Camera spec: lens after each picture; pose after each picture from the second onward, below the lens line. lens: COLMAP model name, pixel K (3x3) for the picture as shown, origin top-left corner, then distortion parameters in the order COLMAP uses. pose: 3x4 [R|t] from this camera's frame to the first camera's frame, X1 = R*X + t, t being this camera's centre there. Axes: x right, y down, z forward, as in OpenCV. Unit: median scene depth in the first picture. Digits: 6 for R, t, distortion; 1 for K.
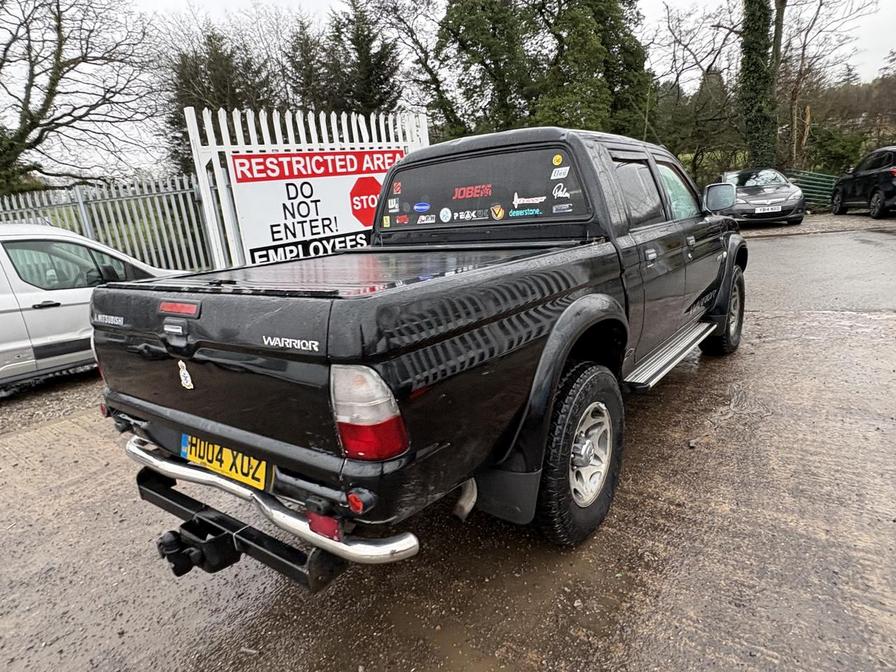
lens RADIAL K [[547.9, 0, 449.6], [0, 547.9, 336.0], [0, 0, 1]] dist [-0.000755, 0.002332]
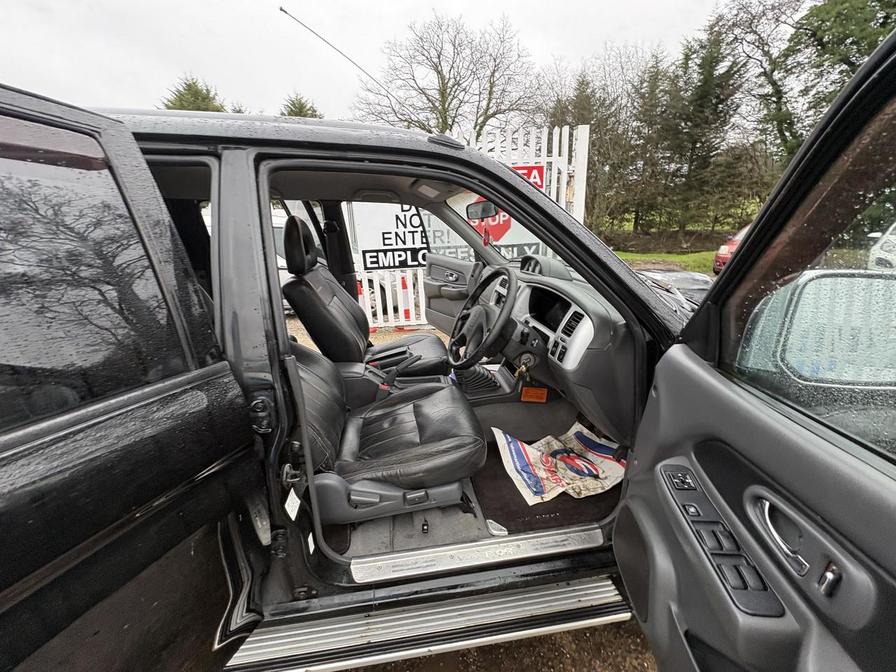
lens RADIAL K [[355.4, 0, 447.5], [0, 355.4, 335.6], [0, 0, 1]] dist [-0.002124, 0.000328]
pose [[0.711513, 0.285410, -0.642099, 0.331716], [-0.212578, 0.958405, 0.190447, -0.154279], [0.669747, 0.000990, 0.742589, 0.479969]]
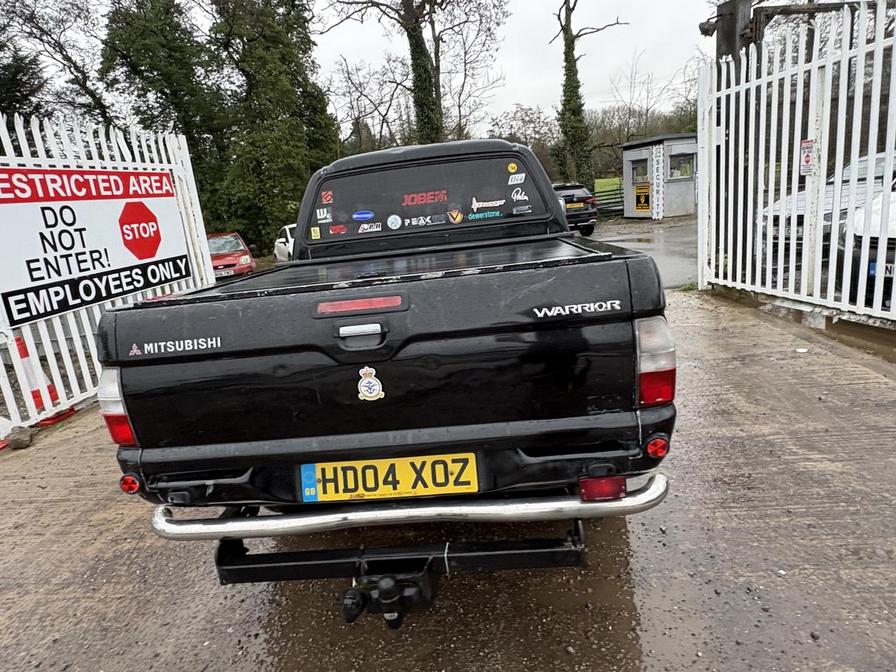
lens RADIAL K [[548.6, 0, 448.8], [0, 548.6, 329.7], [0, 0, 1]] dist [0.000182, -0.001300]
pose [[0.842050, -0.119539, 0.525987, -0.231471], [0.160653, 0.986459, -0.033000, 0.010383], [-0.514920, 0.112289, 0.849852, 0.060143]]
